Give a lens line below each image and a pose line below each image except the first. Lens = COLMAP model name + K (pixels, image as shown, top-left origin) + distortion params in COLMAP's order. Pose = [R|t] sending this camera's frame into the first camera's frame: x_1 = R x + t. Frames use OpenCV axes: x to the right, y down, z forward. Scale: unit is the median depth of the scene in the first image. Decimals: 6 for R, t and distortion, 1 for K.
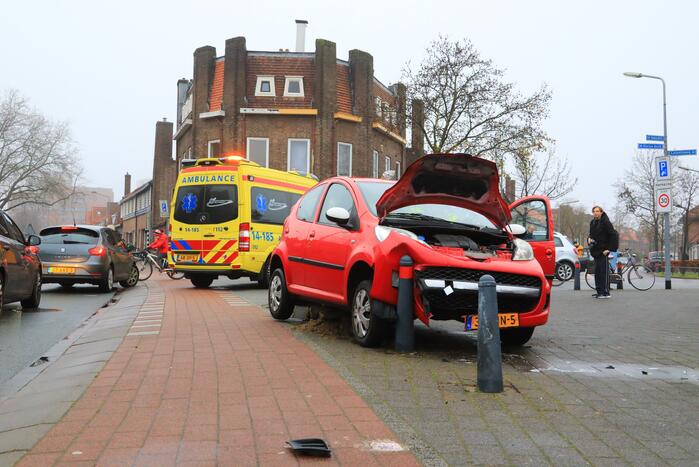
lens RADIAL K [[770.1, 0, 349.5], [0, 770.1, 233.5], [0, 0, 1]] dist [-0.014748, -0.014245]
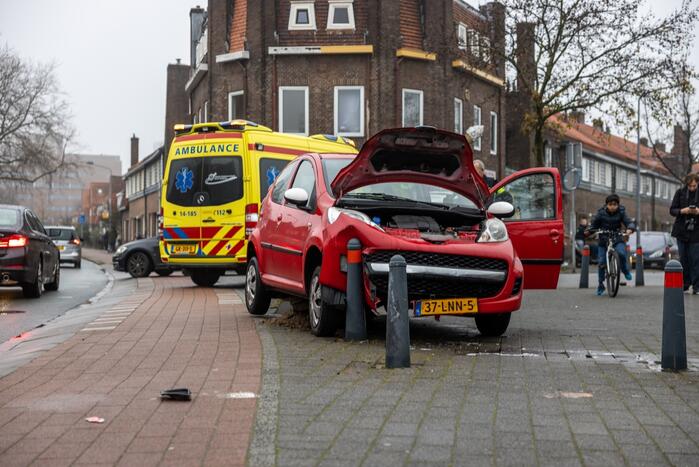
lens RADIAL K [[1126.4, 0, 349.5], [0, 1126.4, 233.5], [0, 0, 1]] dist [0.006536, 0.027952]
pose [[0.994795, -0.018388, -0.100221, 0.060650], [0.020144, 0.999660, 0.016536, -0.000232], [0.099883, -0.018469, 0.994828, -0.111560]]
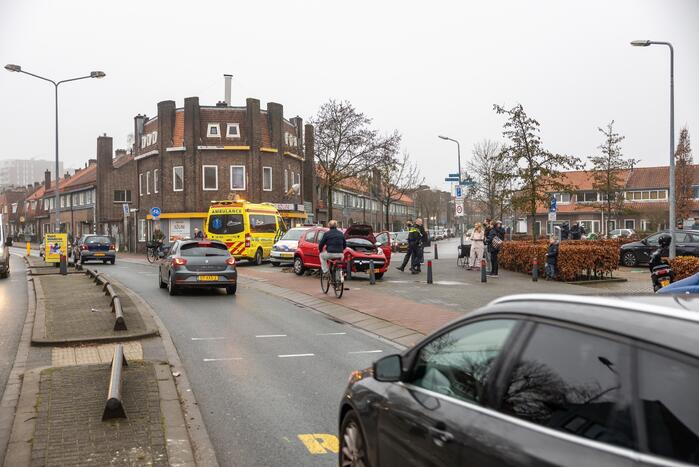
lens RADIAL K [[770.1, 0, 349.5], [0, 770.1, 233.5], [0, 0, 1]] dist [-0.014748, -0.014245]
pose [[0.985459, -0.030464, 0.167160, -0.159432], [0.024661, 0.999023, 0.036683, -0.061104], [-0.168114, -0.032027, 0.985247, -0.780942]]
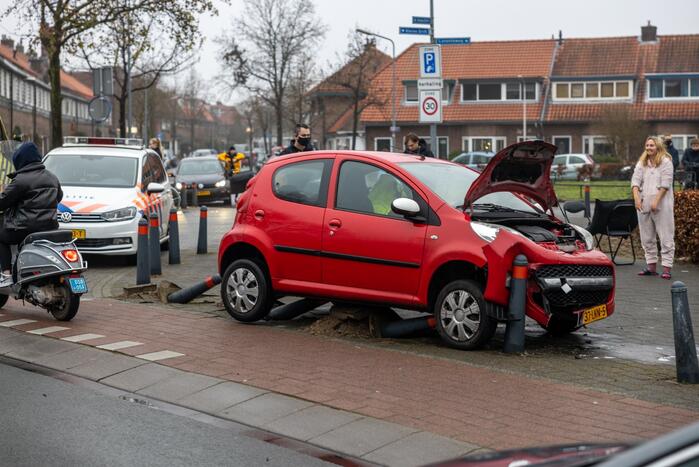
lens RADIAL K [[1340.4, 0, 349.5], [0, 1340.4, 233.5], [0, 0, 1]] dist [0.027637, 0.053078]
pose [[0.888220, -0.051487, 0.456524, -0.262885], [0.007431, 0.995180, 0.097779, -0.048841], [-0.459358, -0.083457, 0.884322, -0.119045]]
